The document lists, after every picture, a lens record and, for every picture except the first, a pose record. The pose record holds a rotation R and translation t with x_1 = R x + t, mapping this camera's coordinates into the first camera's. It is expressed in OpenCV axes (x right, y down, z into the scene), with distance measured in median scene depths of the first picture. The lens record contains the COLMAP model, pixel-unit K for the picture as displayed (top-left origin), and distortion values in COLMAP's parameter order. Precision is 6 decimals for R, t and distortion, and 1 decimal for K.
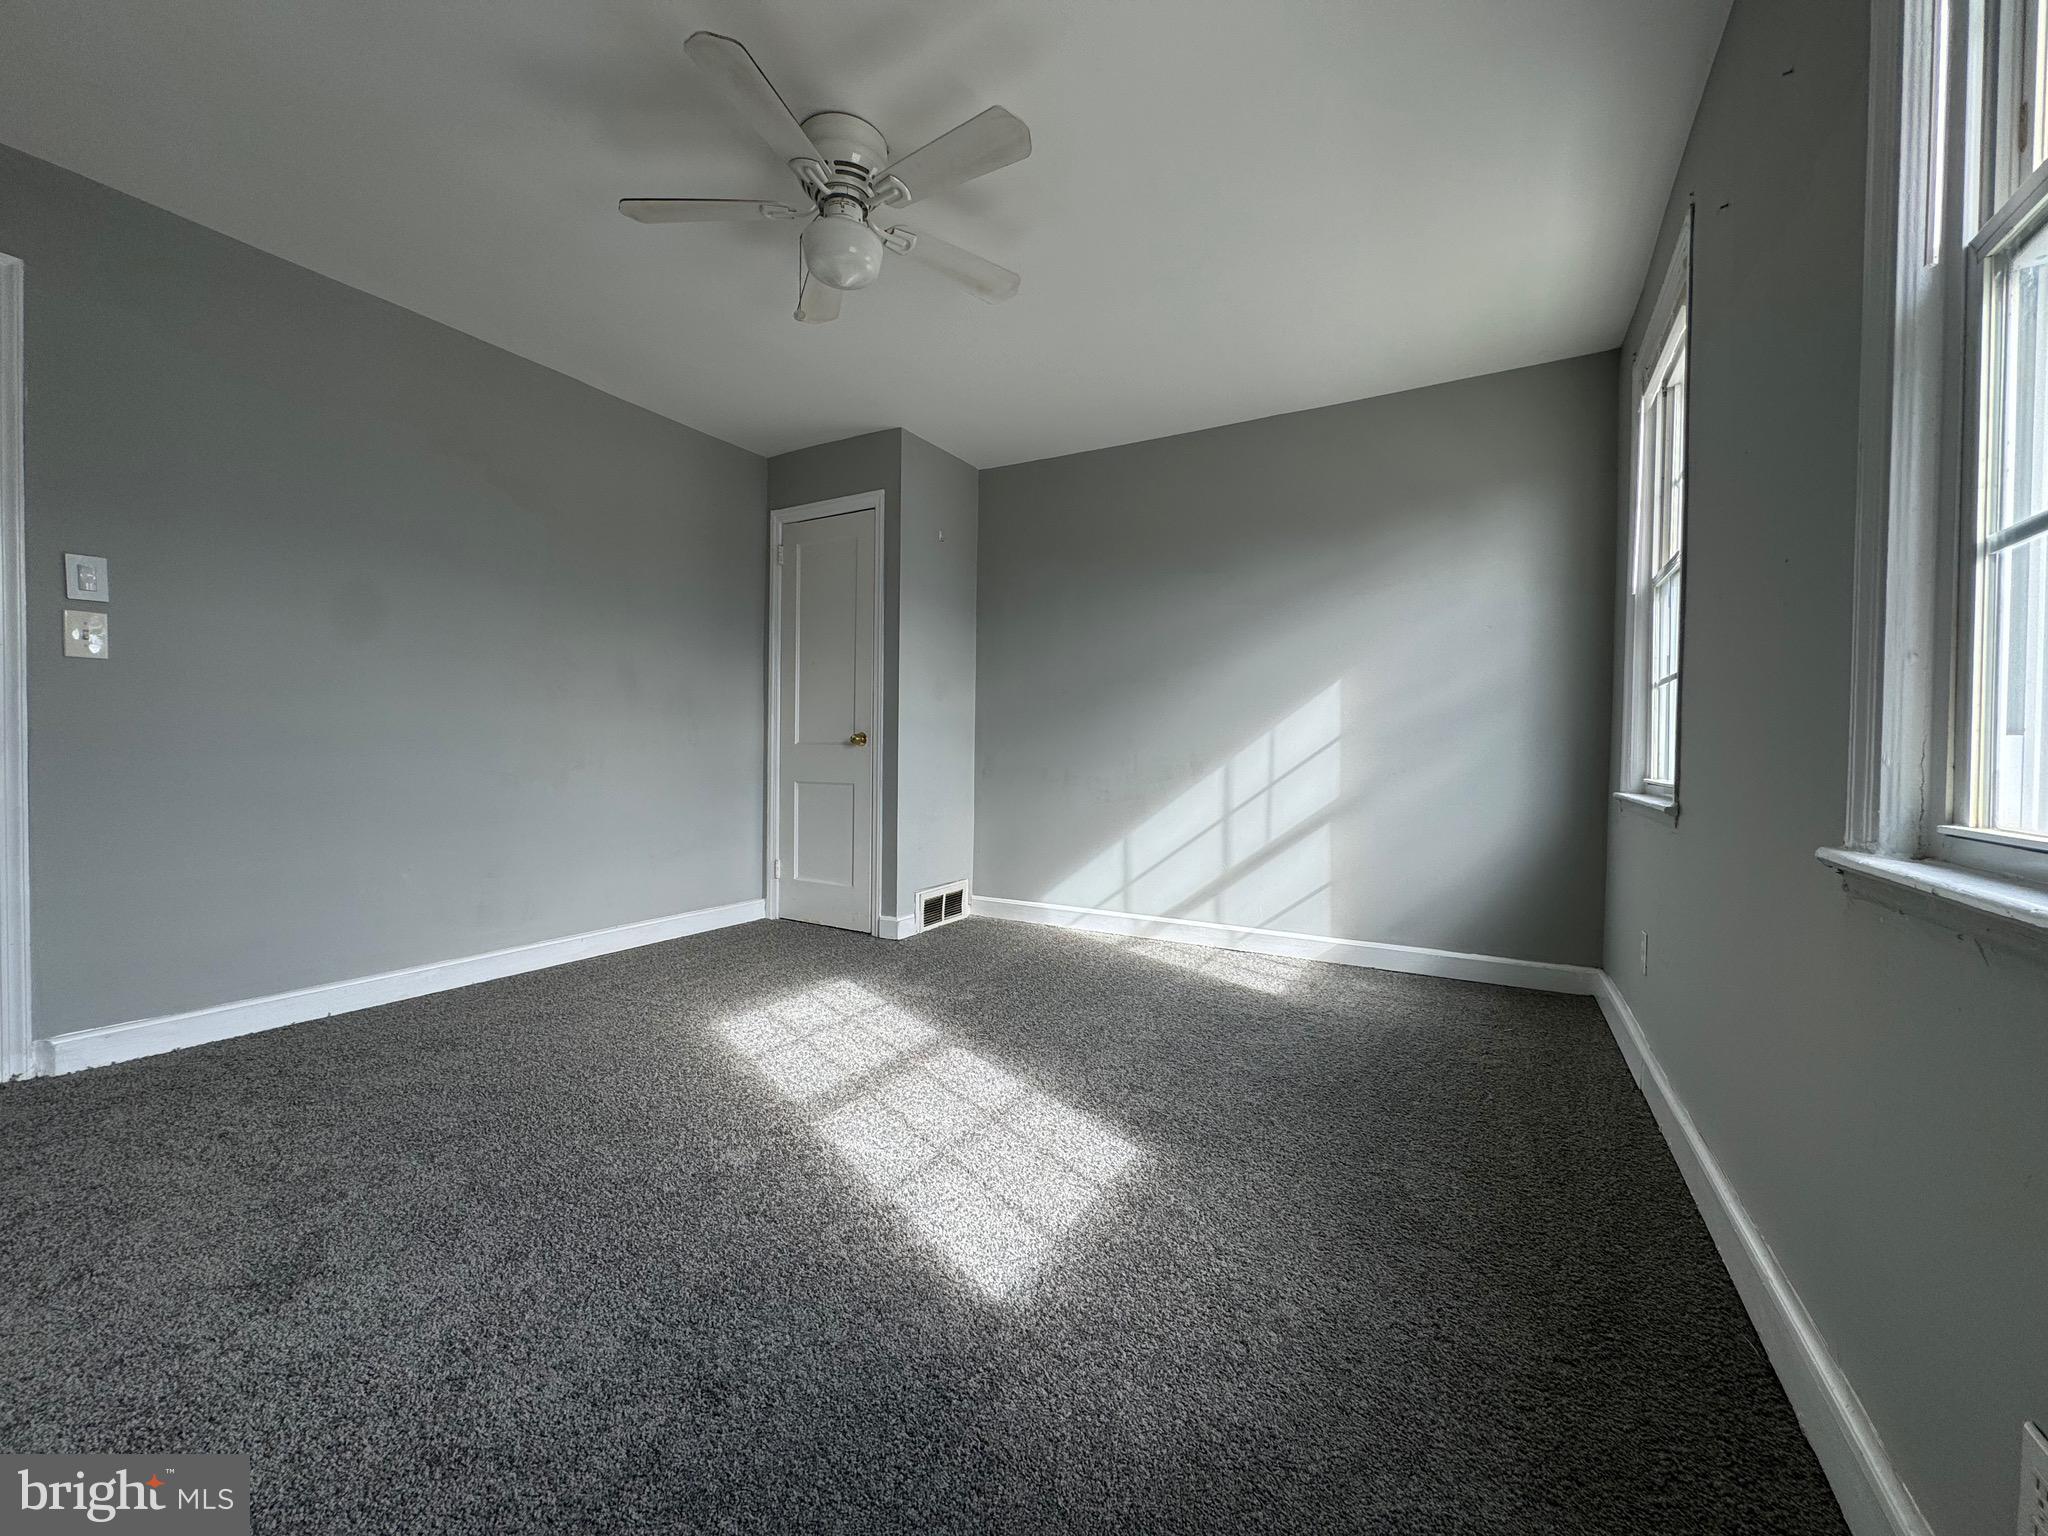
lens RADIAL K [[822.8, 0, 1024.0], [0, 822.8, 768.0], [0, 0, 1]] dist [-0.002133, -0.000043]
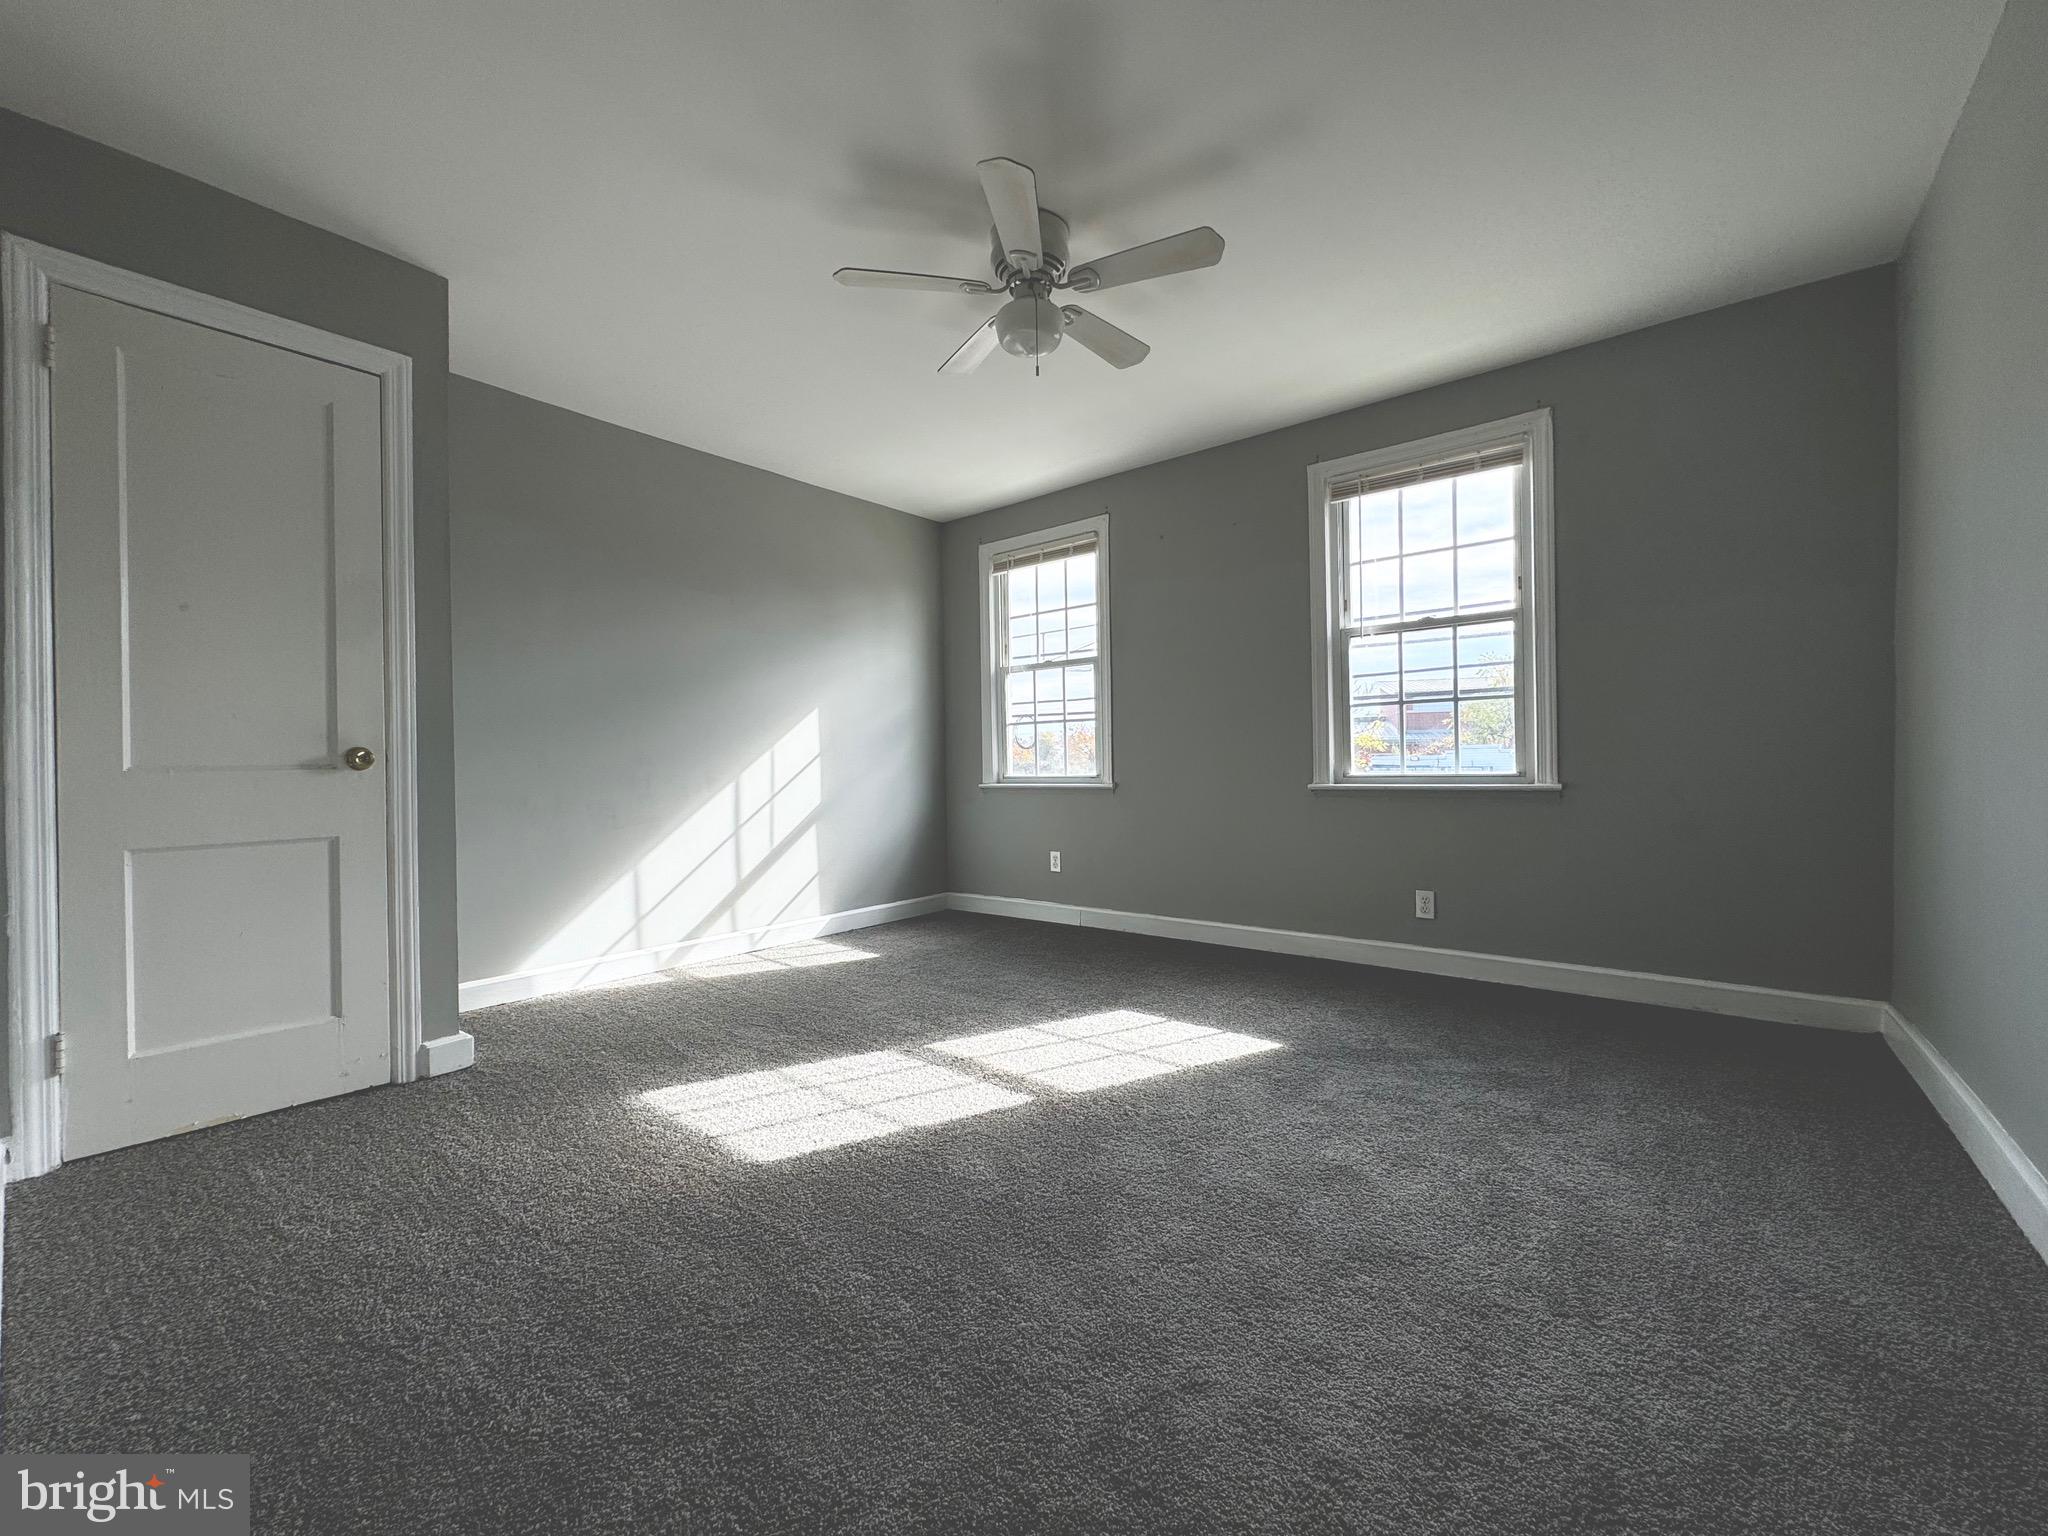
lens RADIAL K [[822.8, 0, 1024.0], [0, 822.8, 768.0], [0, 0, 1]] dist [-0.002133, -0.000043]
pose [[0.147971, -0.015772, 0.988866, -0.770319], [0.041061, 0.999109, 0.009791, -0.016140], [-0.988139, 0.039155, 0.148487, 0.488217]]
